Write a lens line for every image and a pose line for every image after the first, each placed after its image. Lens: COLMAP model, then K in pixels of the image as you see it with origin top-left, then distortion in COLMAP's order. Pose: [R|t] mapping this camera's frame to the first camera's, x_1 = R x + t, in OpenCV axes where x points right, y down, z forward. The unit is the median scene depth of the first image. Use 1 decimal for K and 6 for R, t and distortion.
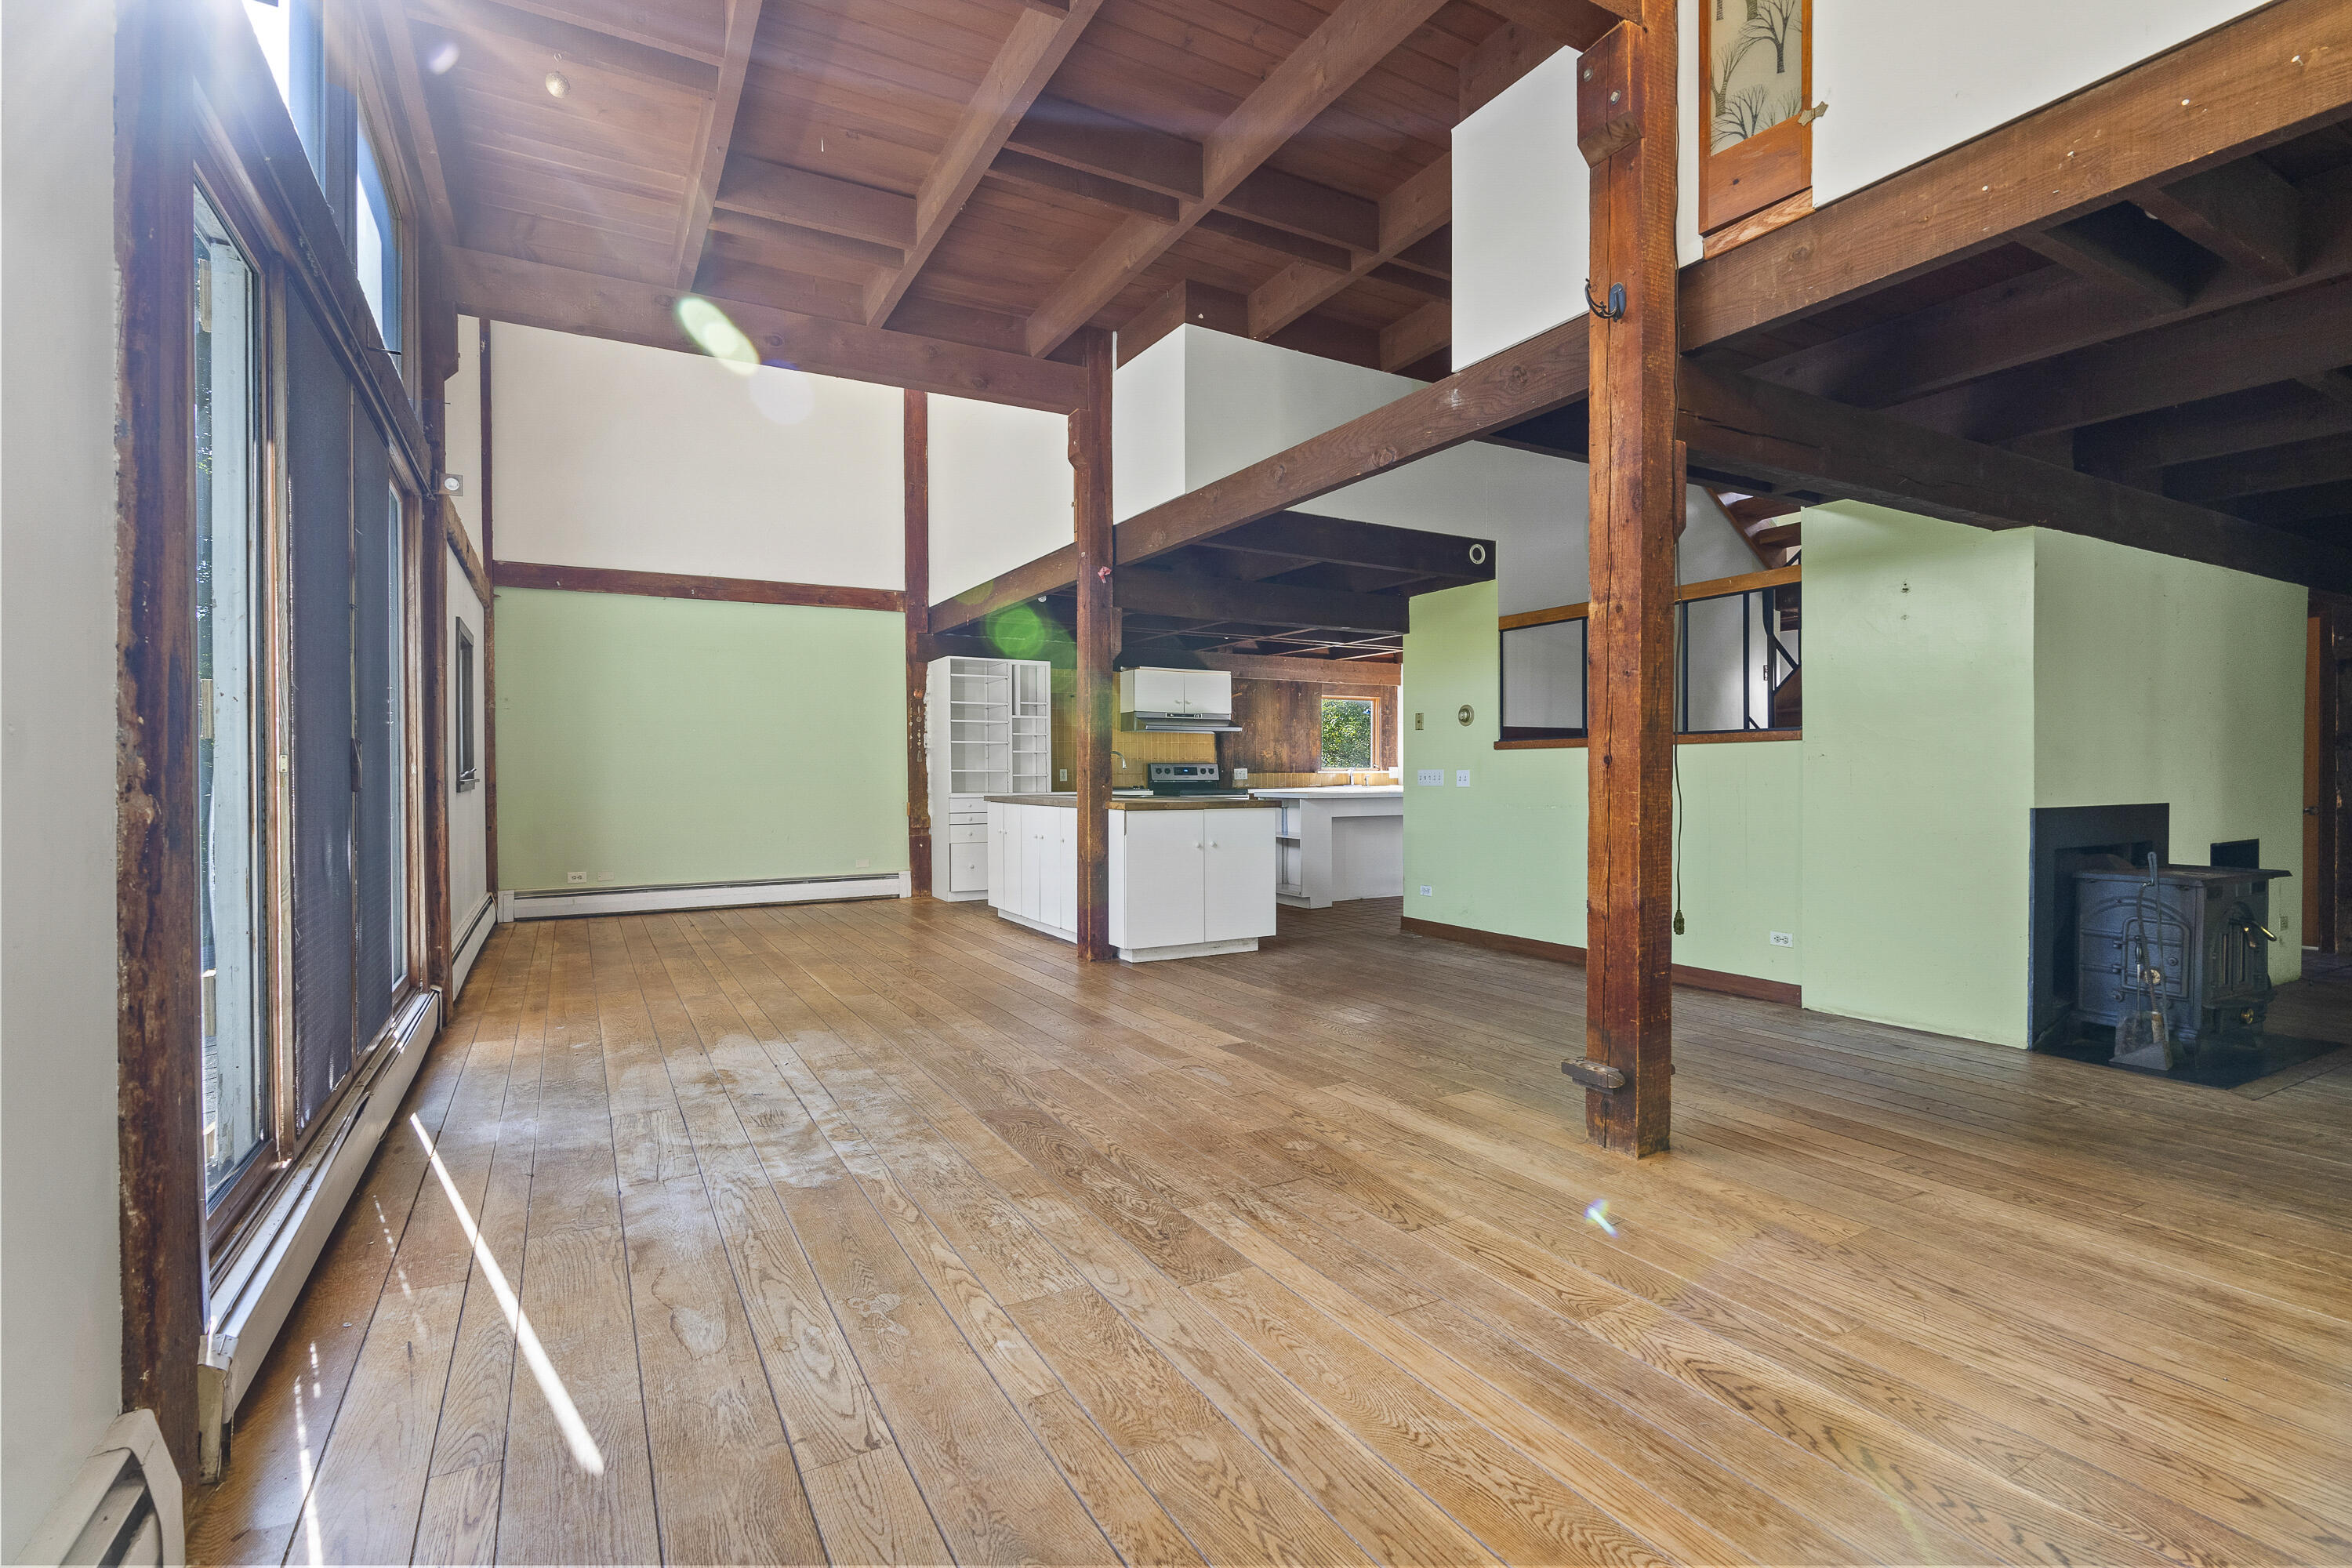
lens RADIAL K [[1063.2, 0, 1181.8], [0, 1063.2, 782.3], [0, 0, 1]] dist [-0.001985, 0.000685]
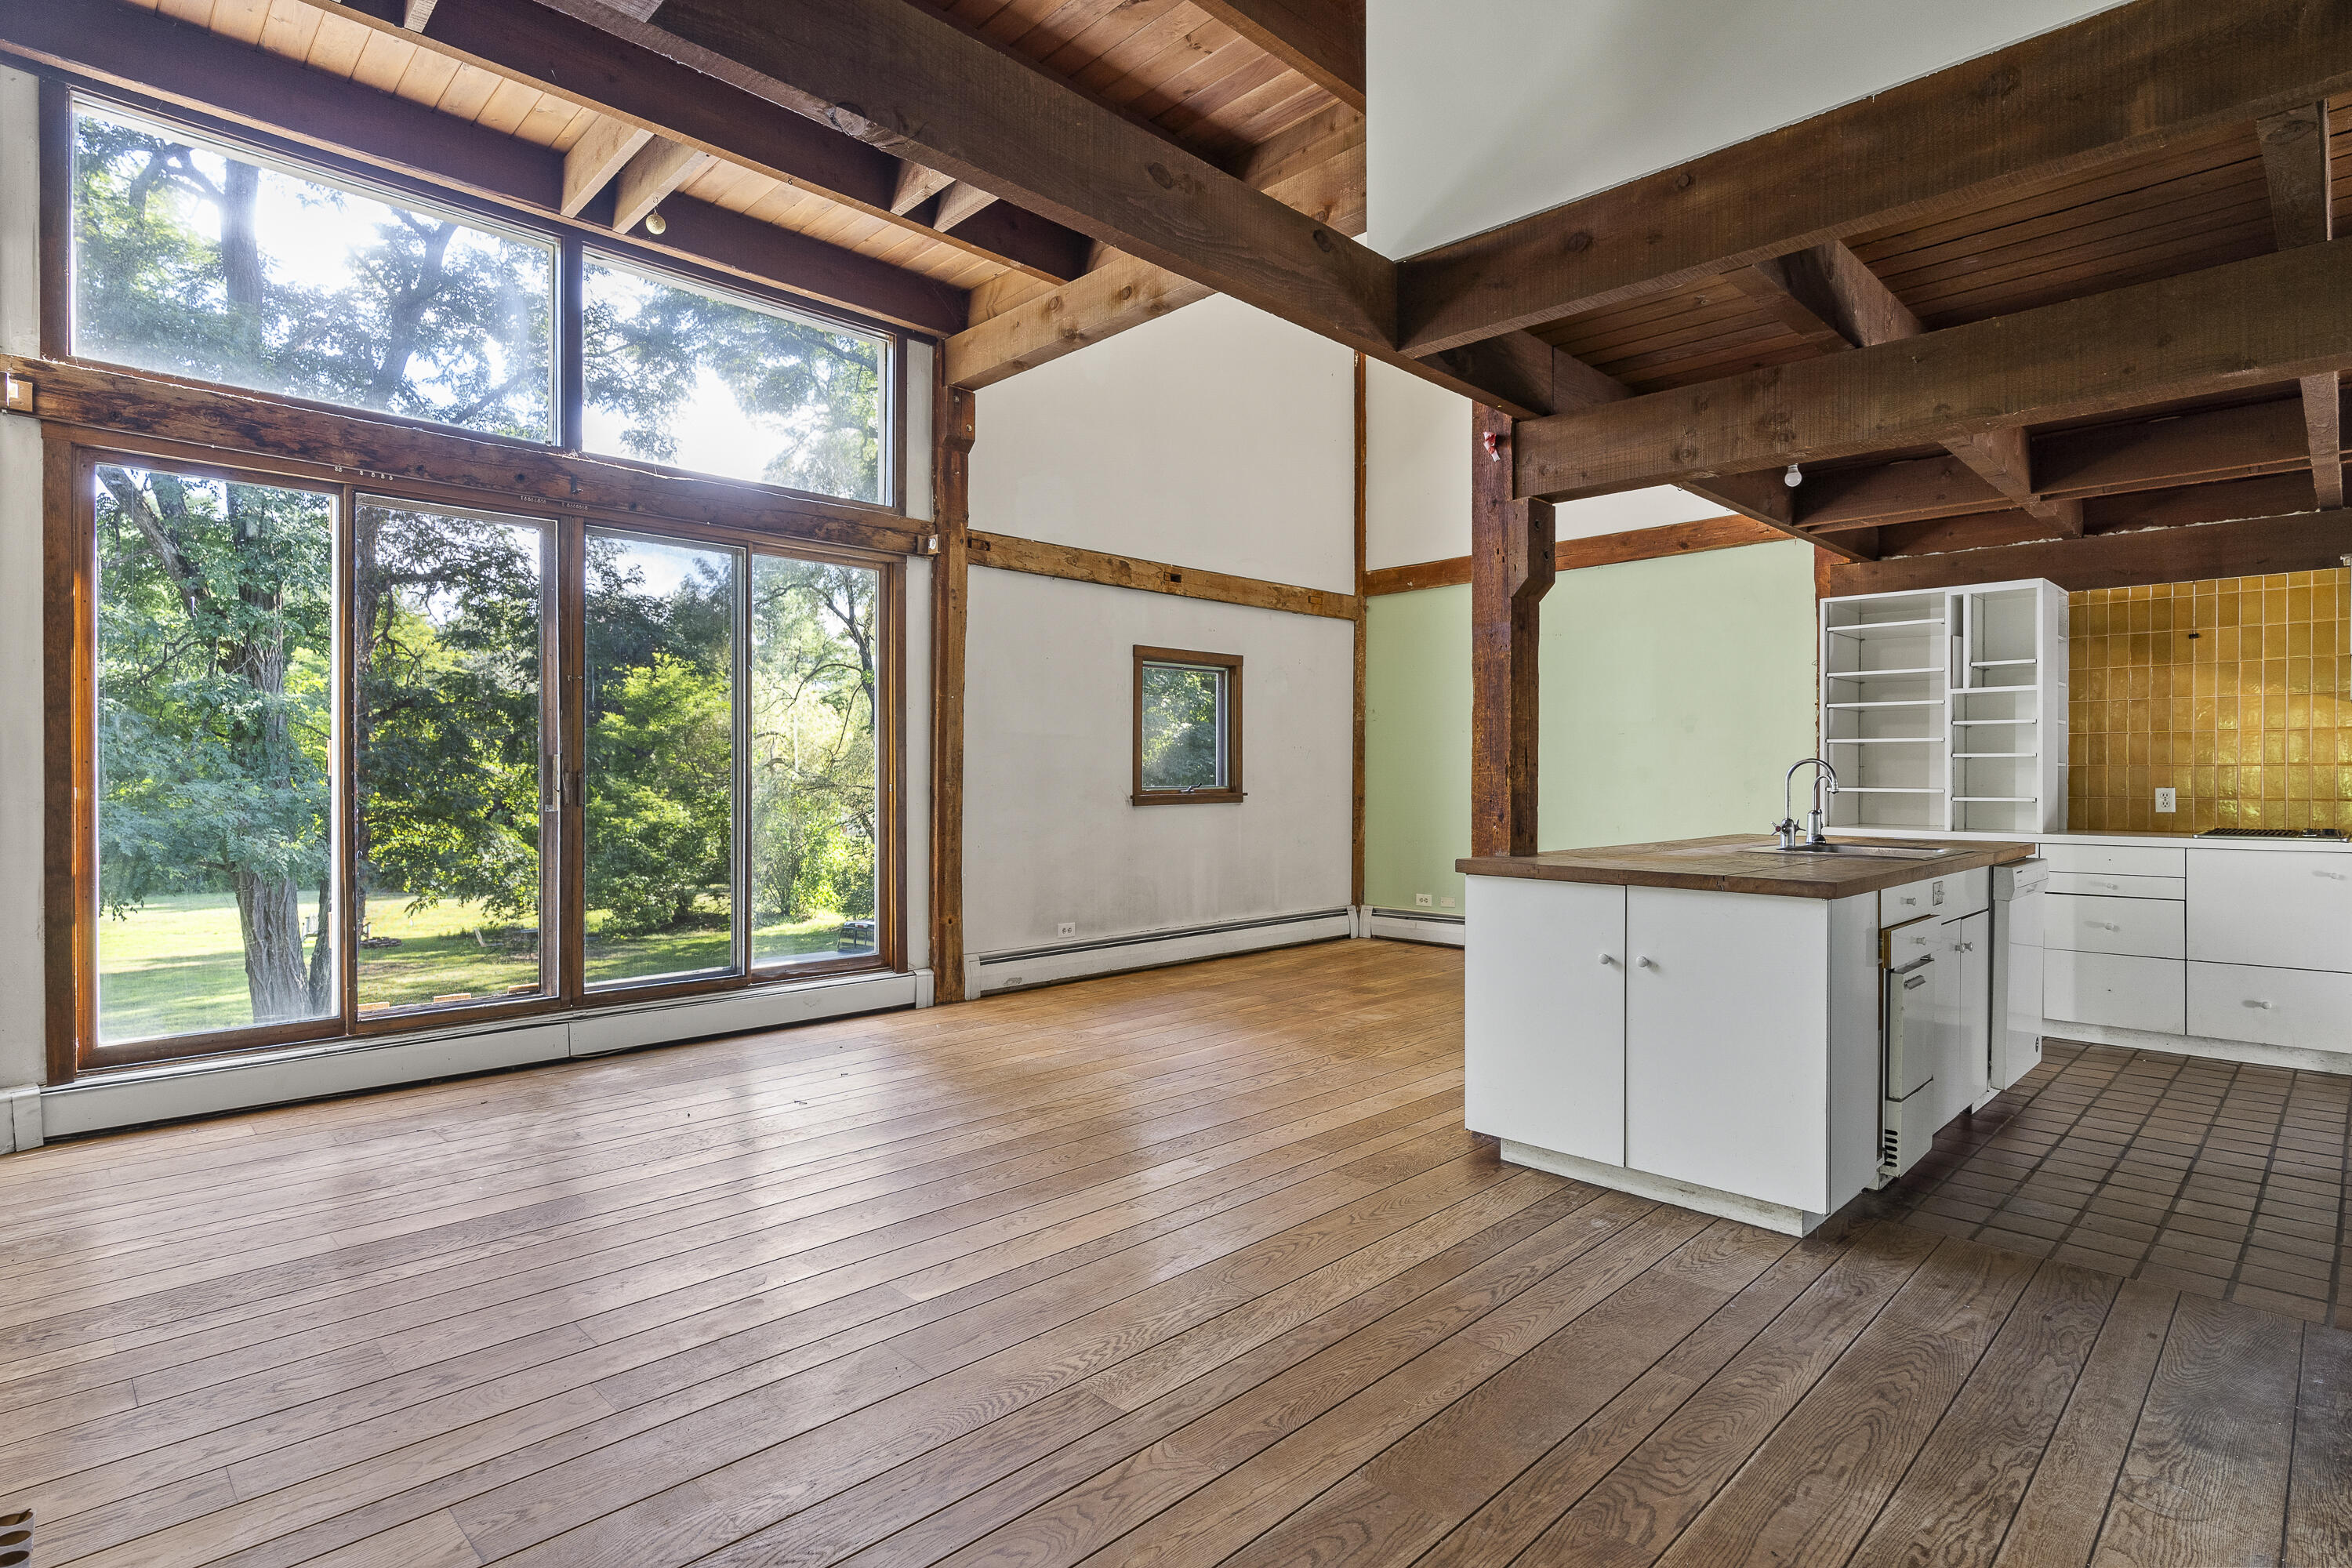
lens RADIAL K [[1188.3, 0, 1170.6], [0, 1188.3, 776.0], [0, 0, 1]] dist [-0.007004, 0.000505]
pose [[0.257307, 0.004052, -0.966321, 0.713934], [-0.011066, 0.999938, 0.001247, -0.032648], [0.966266, 0.010372, 0.257336, 1.008386]]
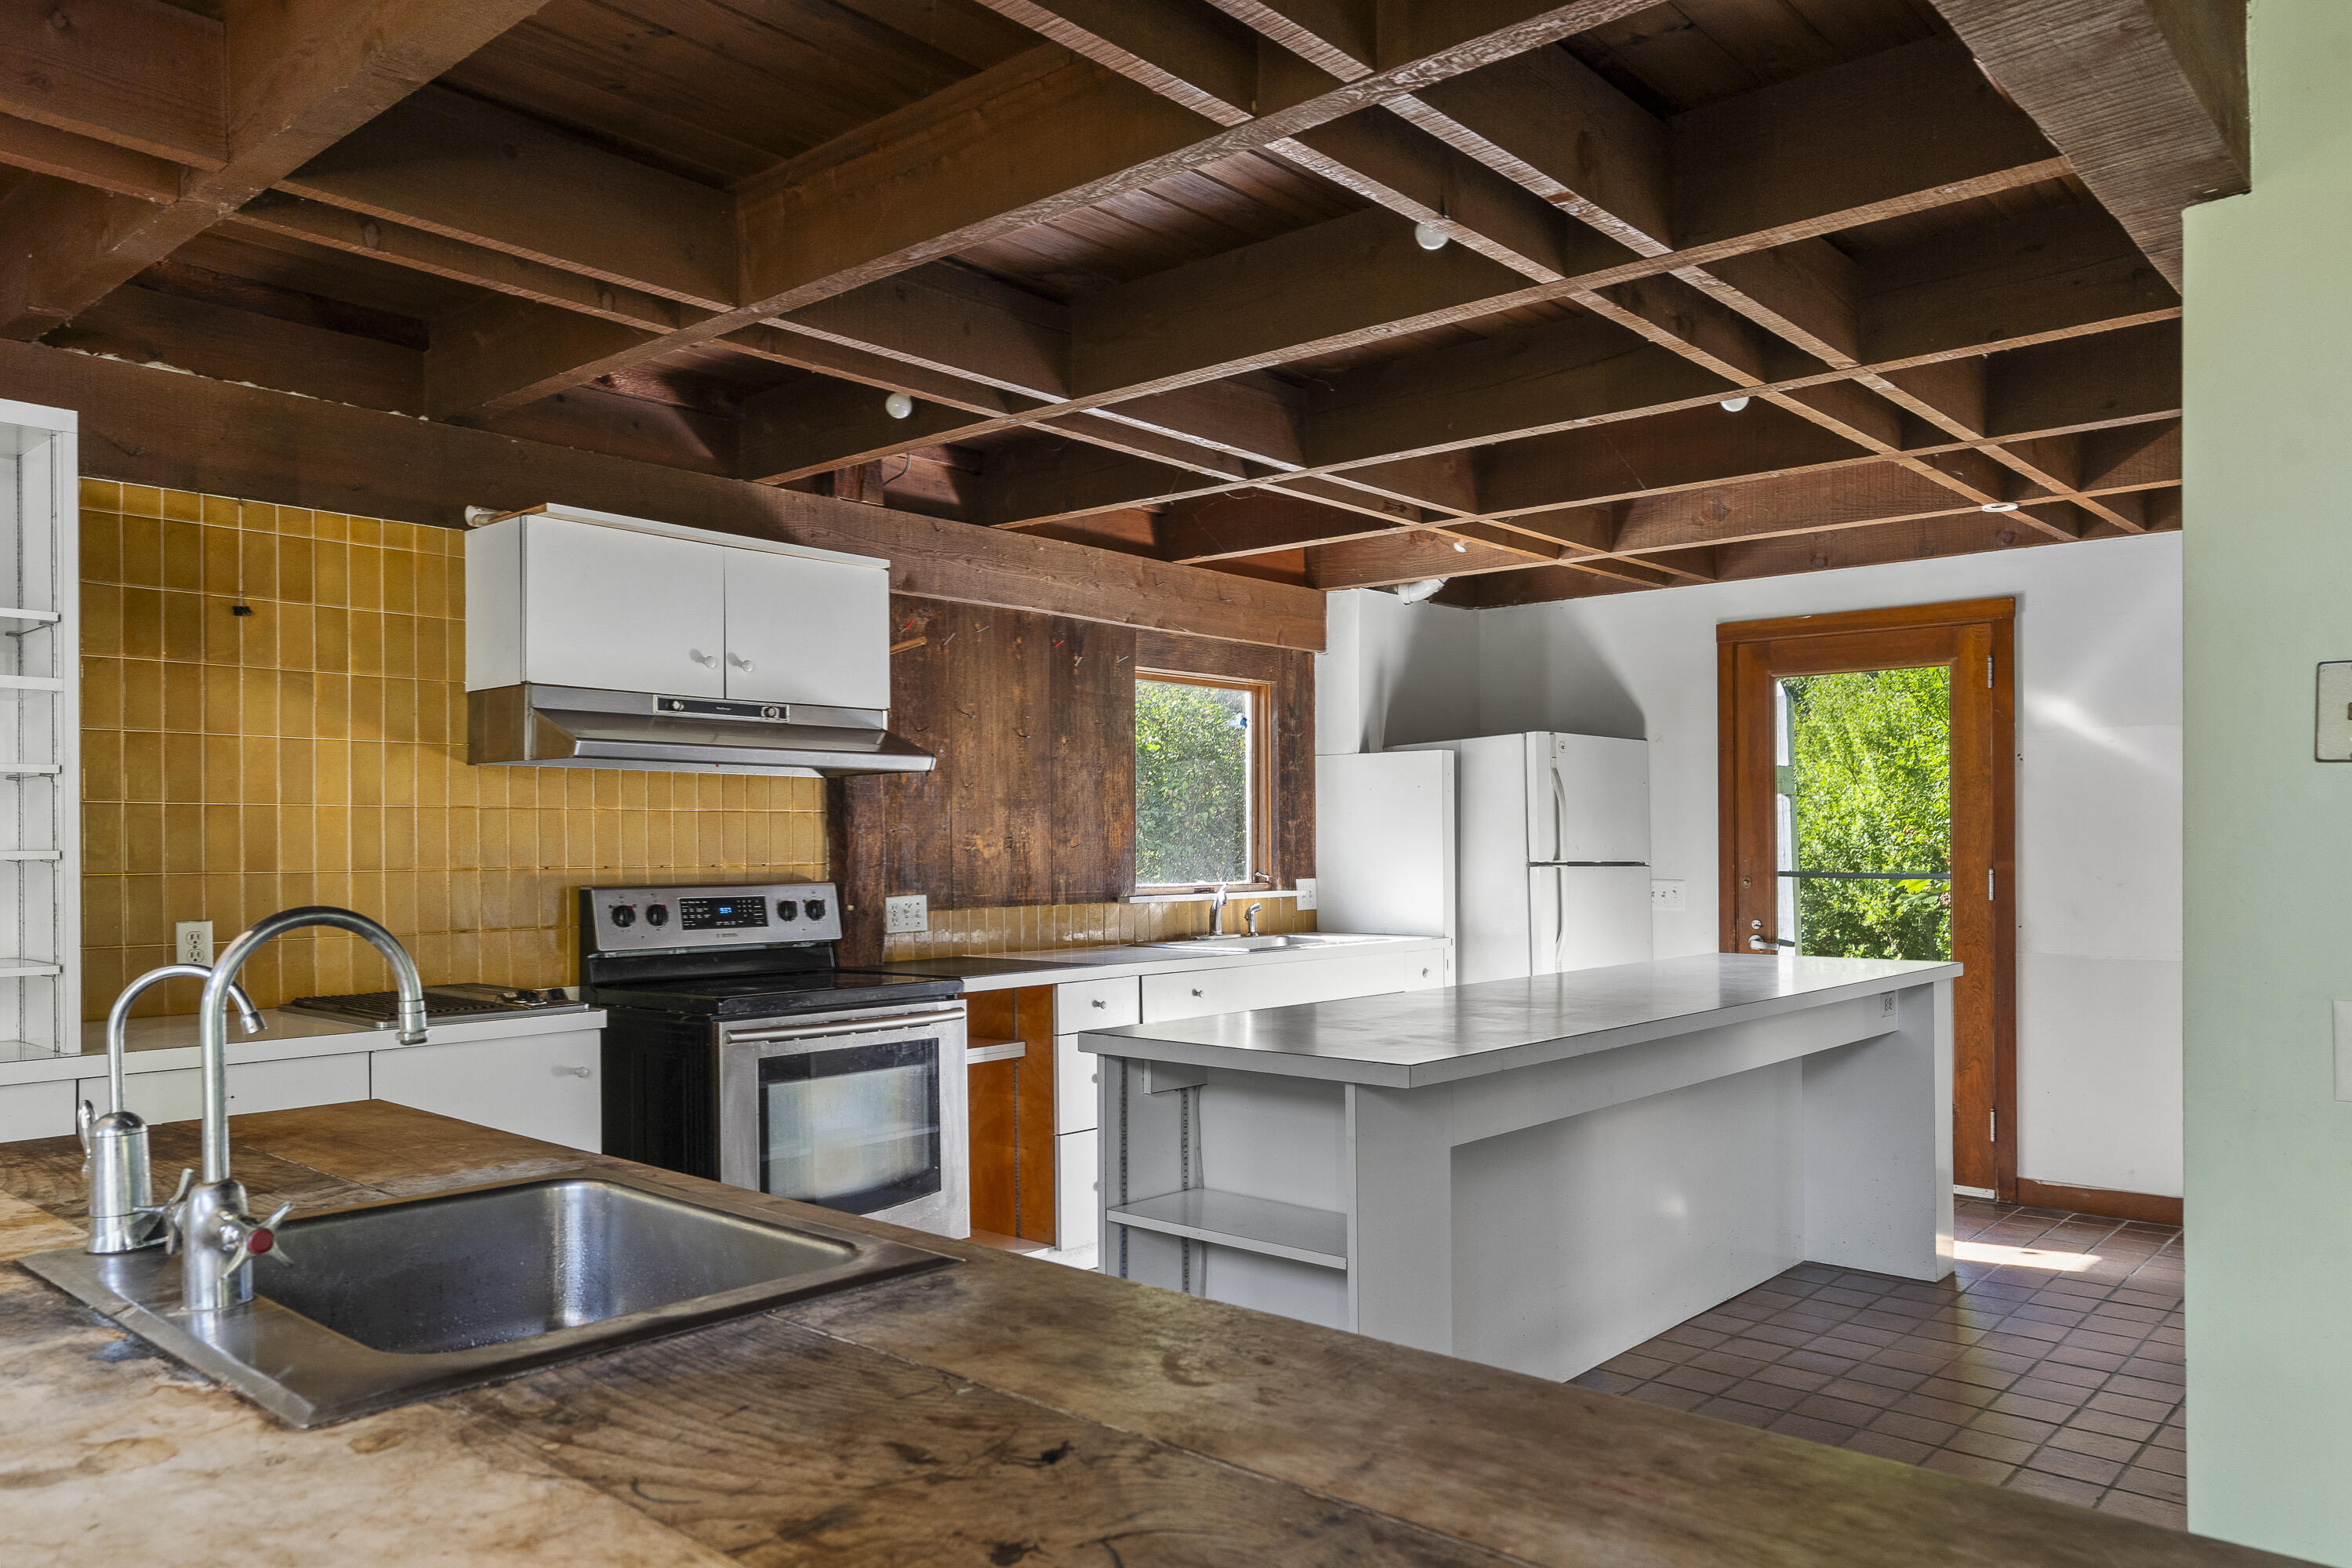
lens RADIAL K [[1639.7, 0, 1175.3], [0, 1639.7, 850.5], [0, 0, 1]] dist [-0.005277, -0.001939]
pose [[0.948656, -0.003436, 0.316290, -0.051110], [0.006589, 0.999939, -0.008899, -0.056618], [-0.316240, 0.010527, 0.948621, 1.429996]]
